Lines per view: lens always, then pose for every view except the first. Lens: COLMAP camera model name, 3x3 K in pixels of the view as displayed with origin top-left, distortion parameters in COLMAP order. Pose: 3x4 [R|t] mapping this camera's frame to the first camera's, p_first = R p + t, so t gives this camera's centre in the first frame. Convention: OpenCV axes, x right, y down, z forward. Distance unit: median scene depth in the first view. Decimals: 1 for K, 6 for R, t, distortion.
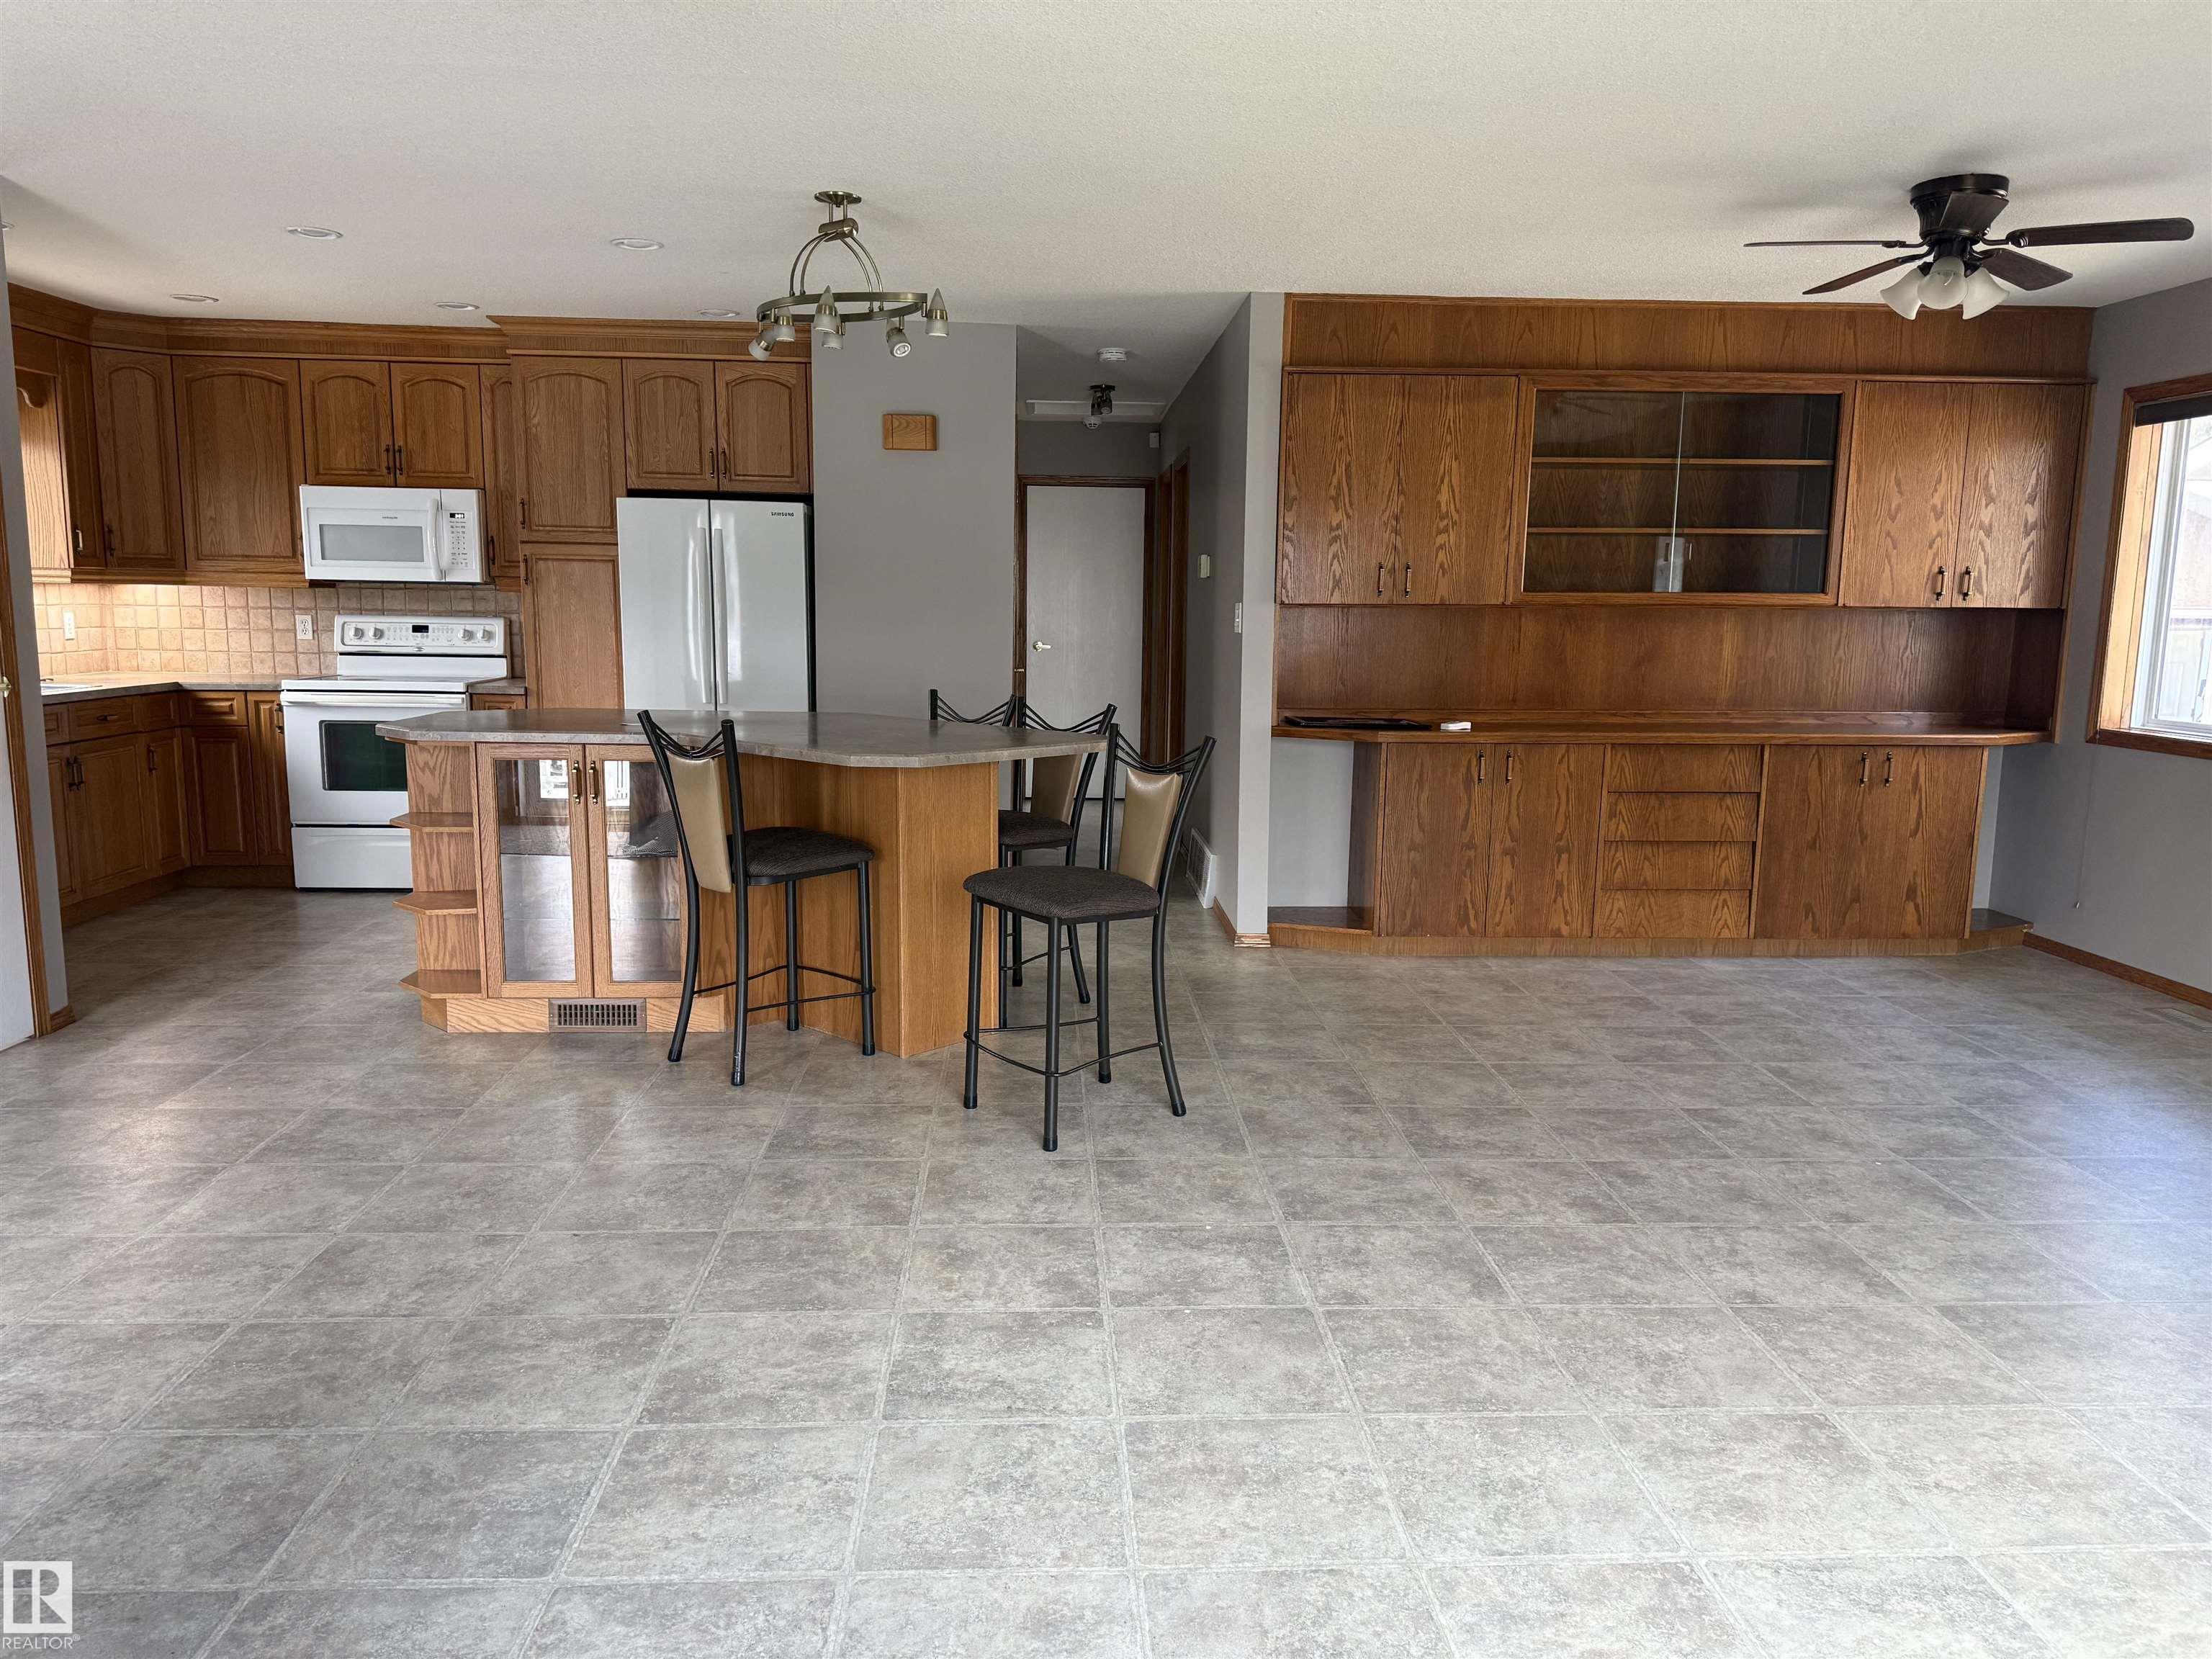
lens RADIAL K [[1546.0, 0, 1111.1], [0, 1546.0, 843.0], [0, 0, 1]] dist [0.076263, -0.092723]
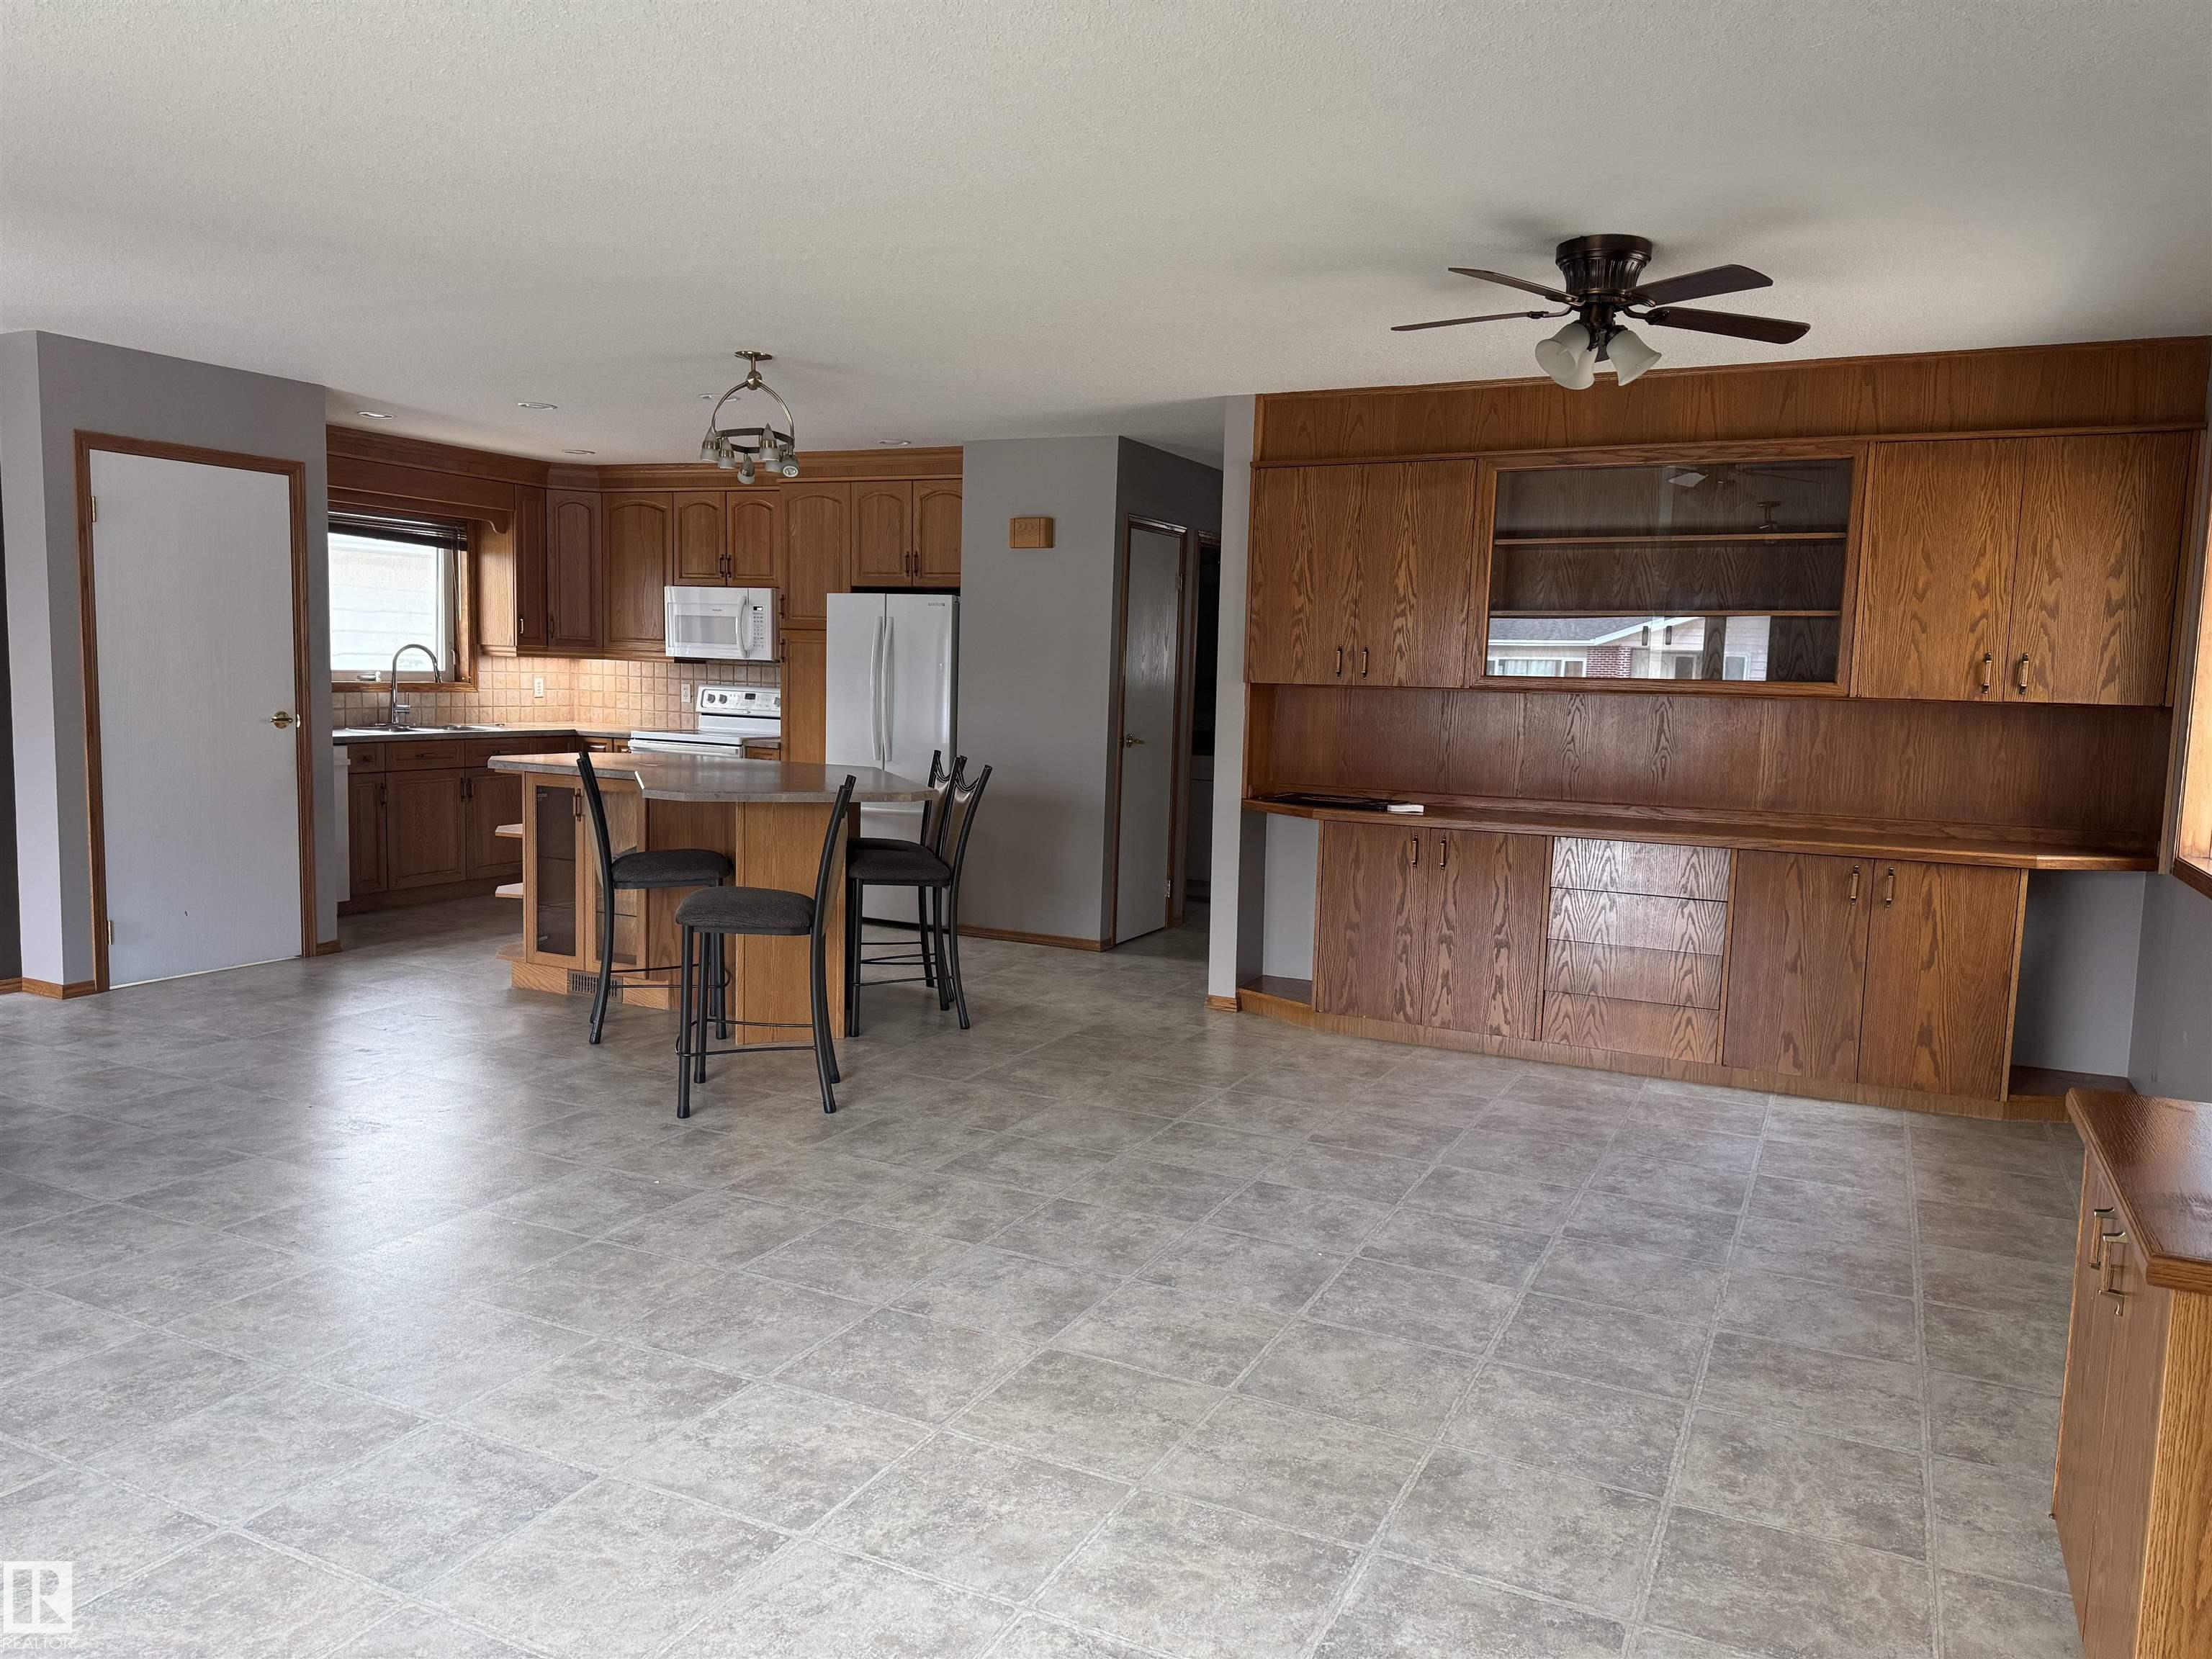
lens RADIAL K [[1546.0, 0, 1108.6], [0, 1546.0, 830.0], [0, 0, 1]] dist [0.076263, -0.092723]
pose [[0.875069, 0.061437, -0.480083, 0.558261], [-0.091516, 0.995021, -0.039477, -0.005413], [0.475267, 0.078480, 0.876335, 0.046230]]
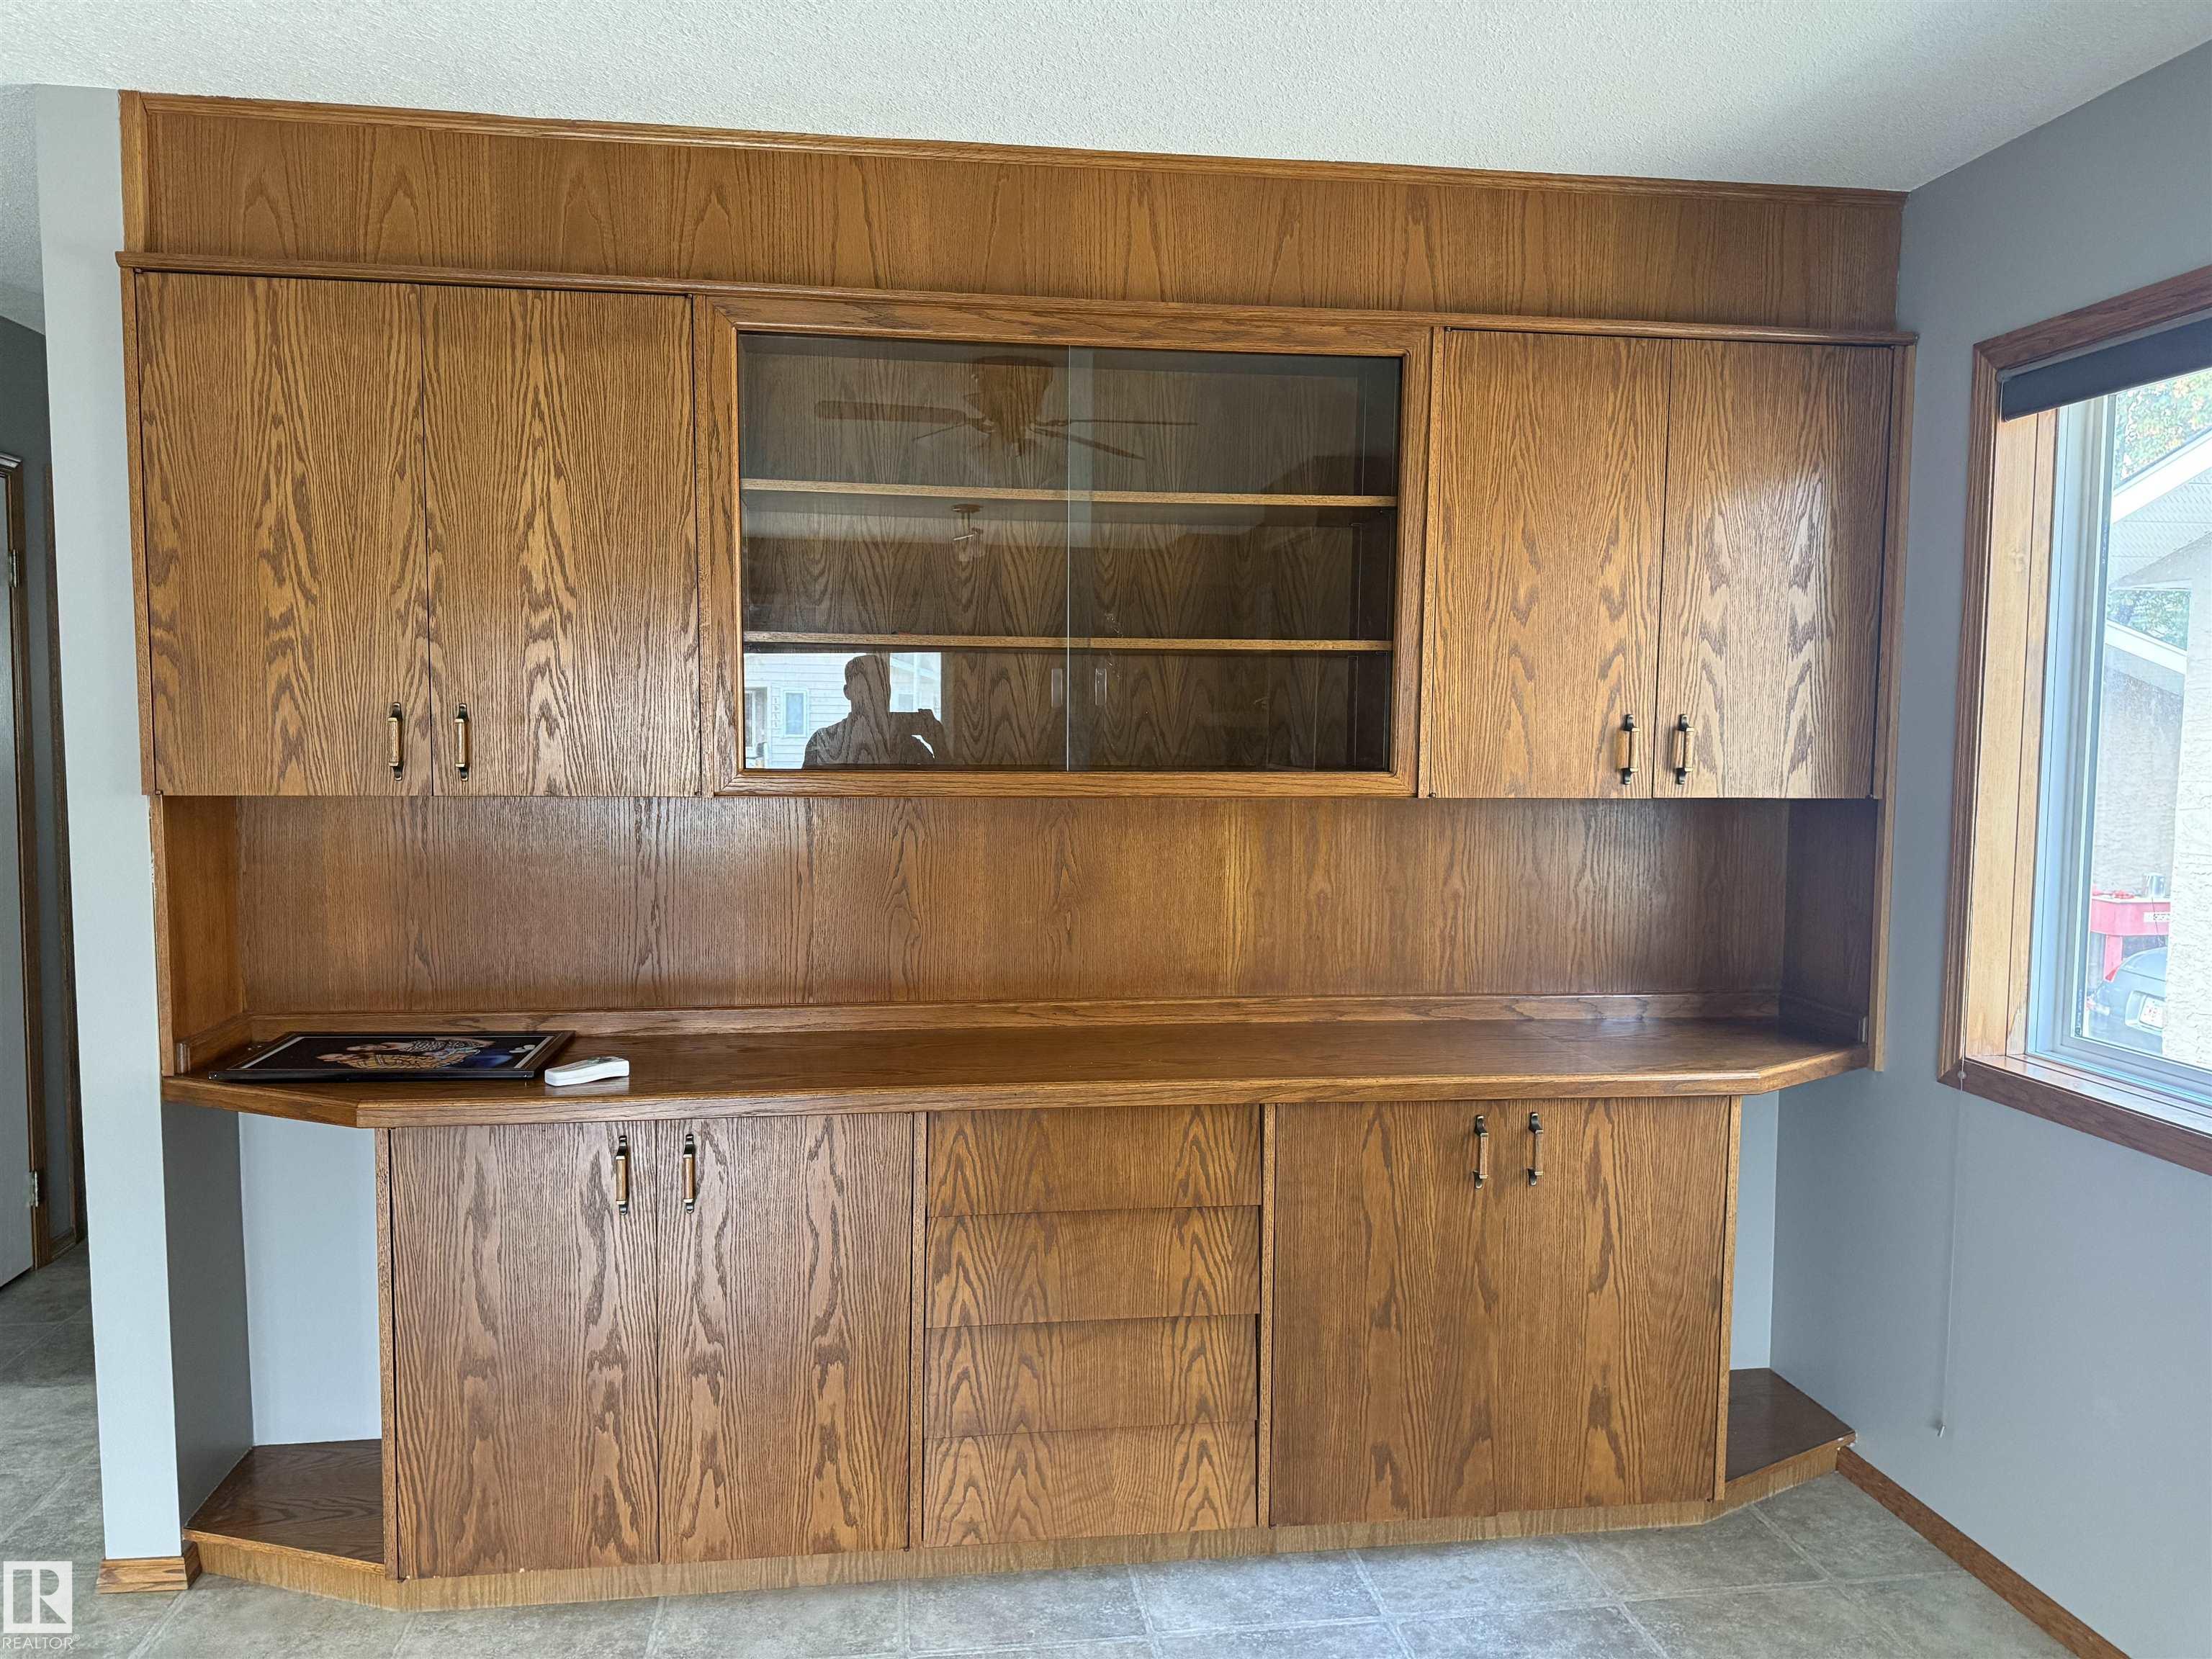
lens RADIAL K [[1546.0, 0, 1085.8], [0, 1546.0, 847.6], [0, 0, 1]] dist [0.076263, -0.092723]
pose [[0.996643, -0.010083, 0.081248, 0.343542], [0.016291, 0.996966, -0.076113, -0.108019], [-0.080234, 0.077181, 0.993784, 0.573049]]
